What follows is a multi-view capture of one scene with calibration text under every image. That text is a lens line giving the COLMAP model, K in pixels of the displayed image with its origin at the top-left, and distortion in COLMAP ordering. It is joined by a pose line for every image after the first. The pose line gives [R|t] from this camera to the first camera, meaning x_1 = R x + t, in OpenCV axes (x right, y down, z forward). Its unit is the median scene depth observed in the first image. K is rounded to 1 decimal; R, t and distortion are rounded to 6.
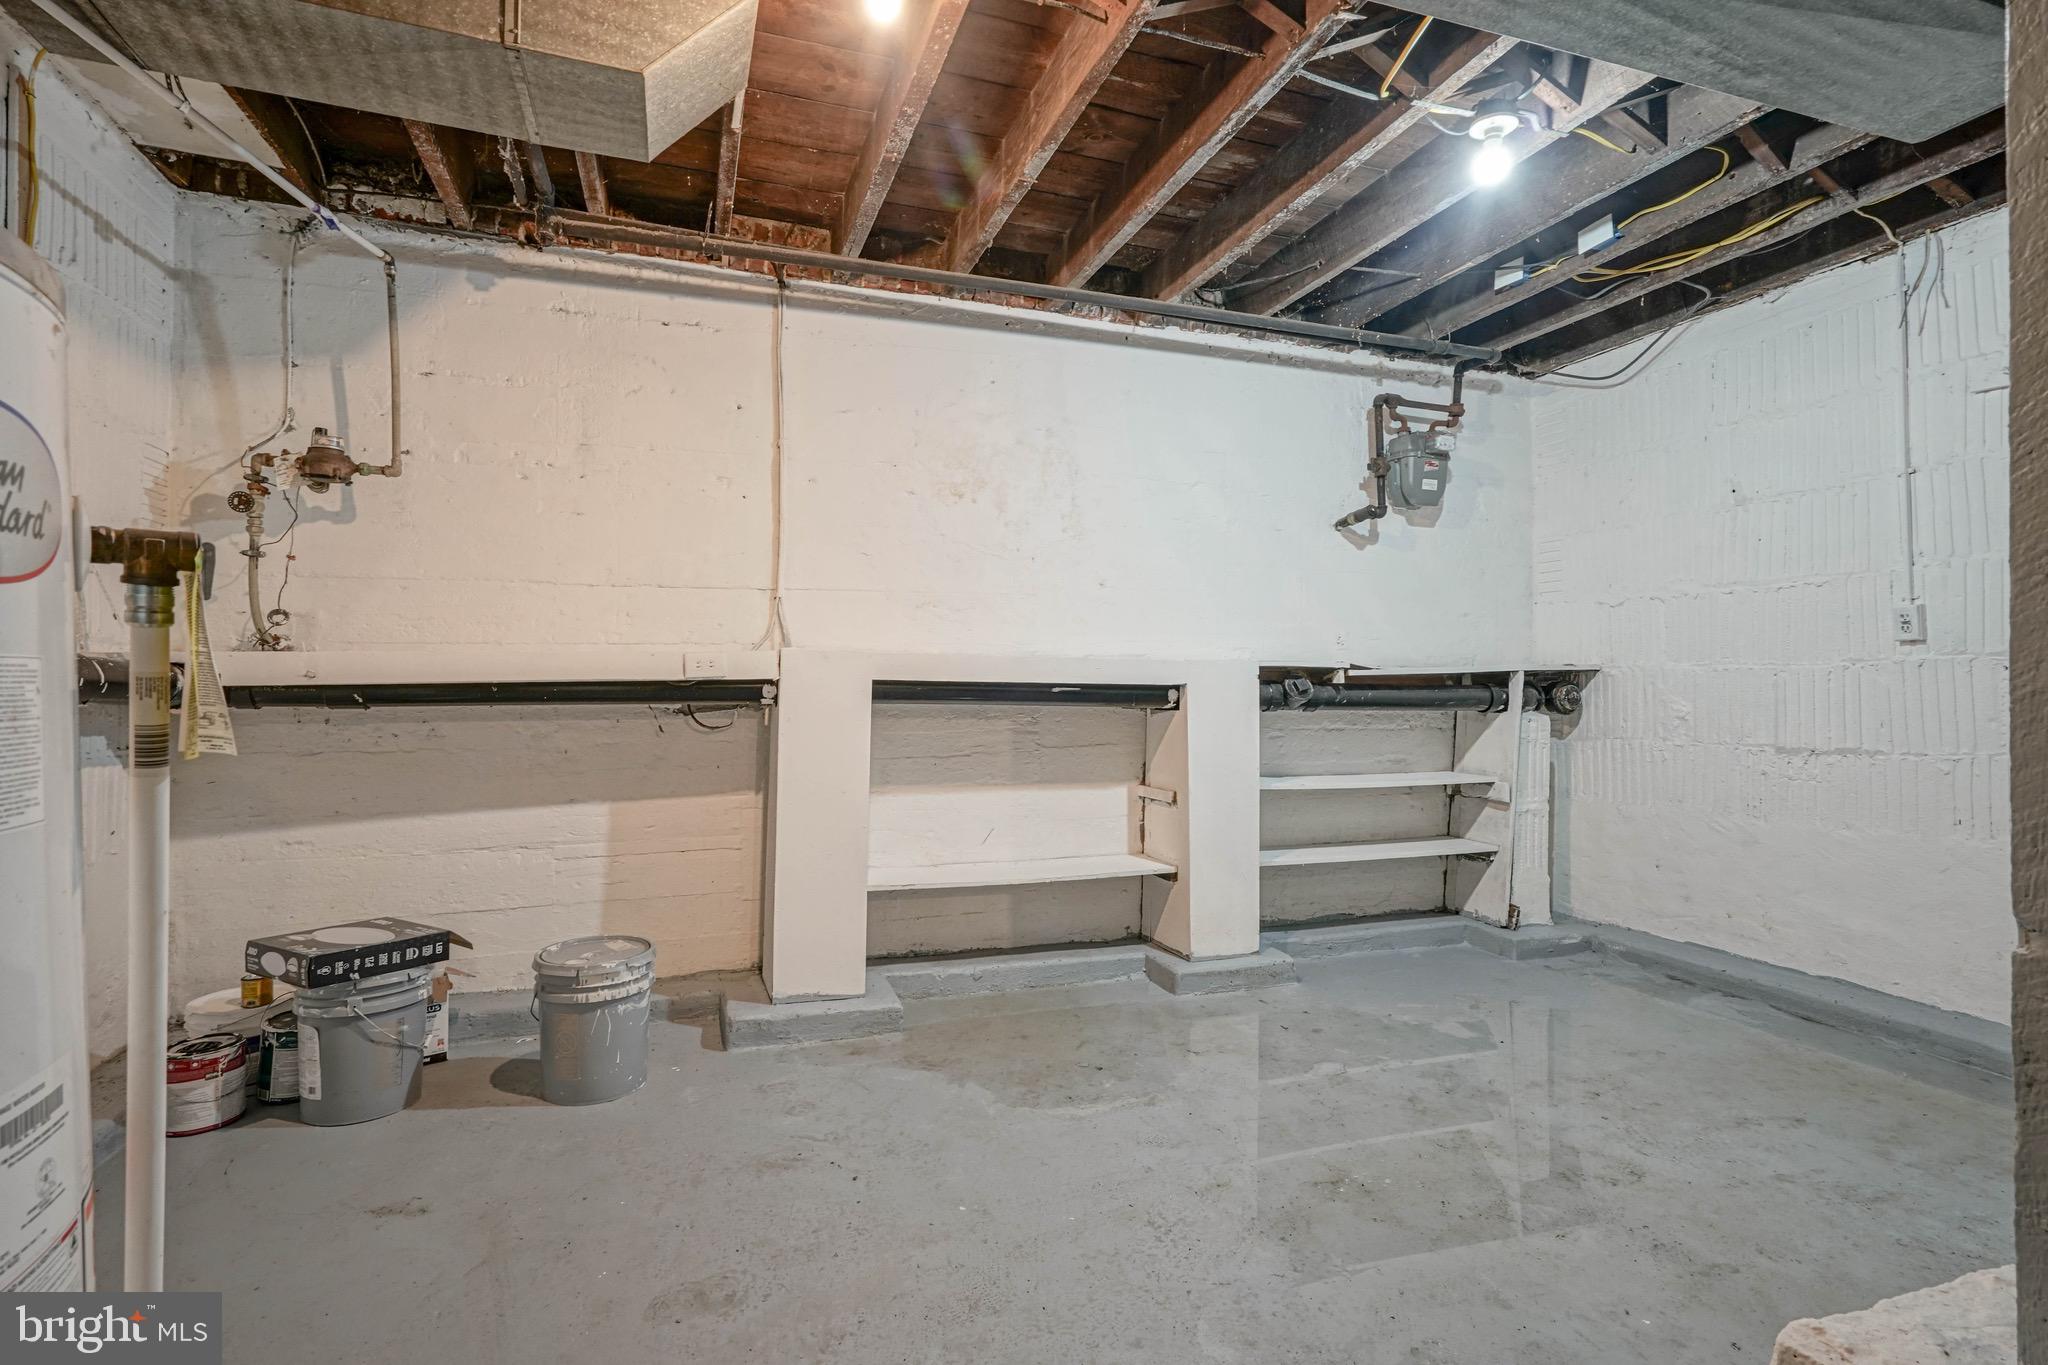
lens RADIAL K [[959.1, 0, 1018.8], [0, 959.1, 691.1], [0, 0, 1]] dist [-0.001849, 0.002761]
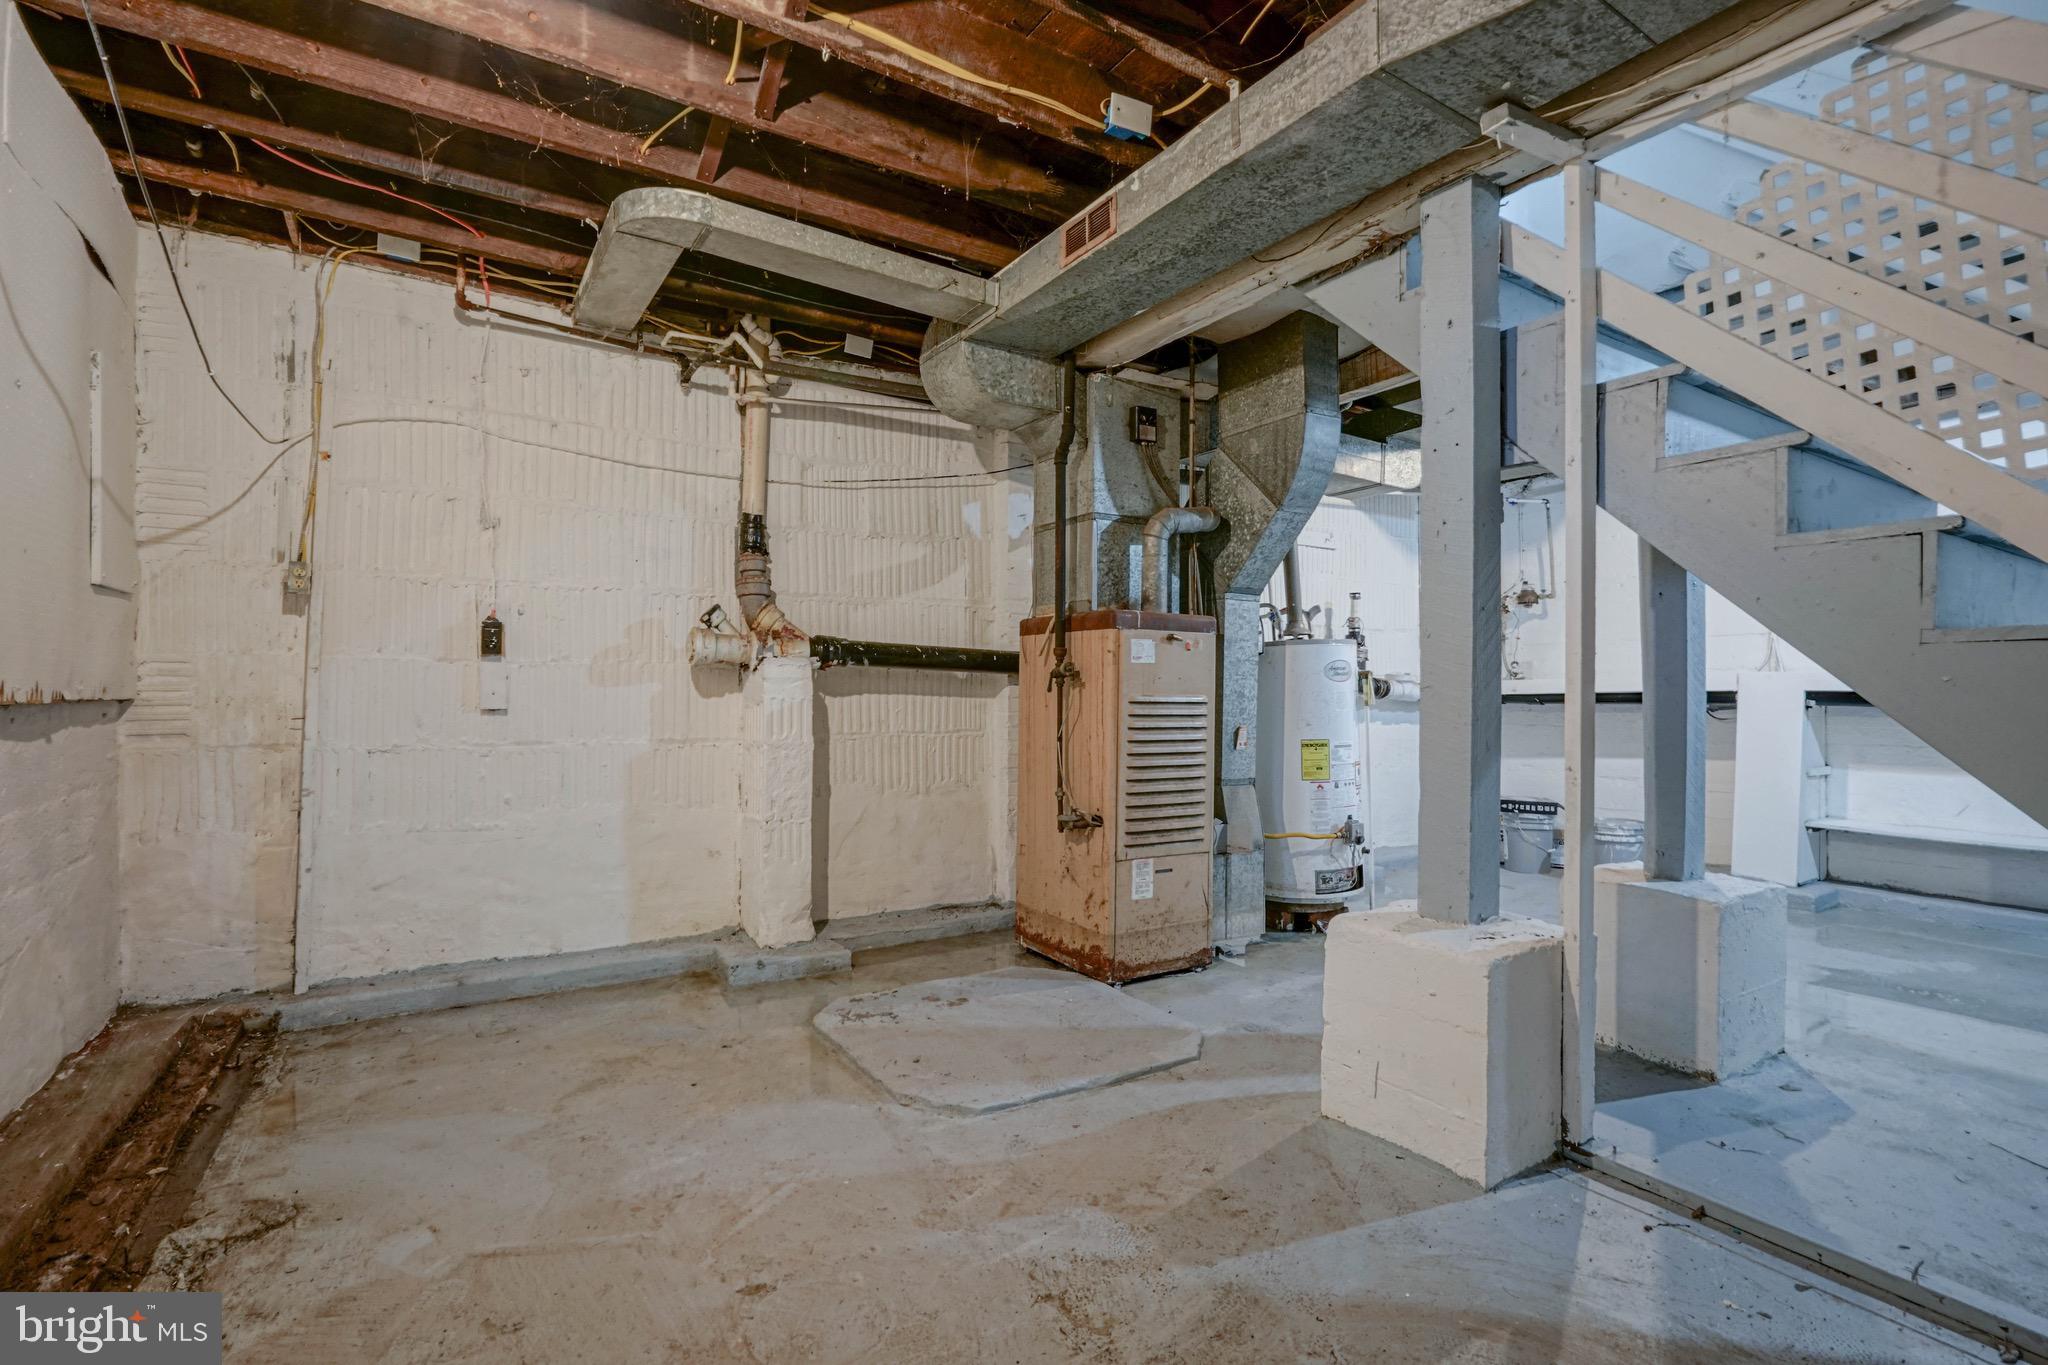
lens RADIAL K [[959.1, 0, 1026.6], [0, 959.1, 687.9], [0, 0, 1]] dist [-0.001849, 0.002761]
pose [[0.237941, -0.009445, -0.971234, 1.321965], [0.002857, 0.999955, -0.009024, -0.003800], [0.971275, -0.000628, 0.237957, -0.764661]]
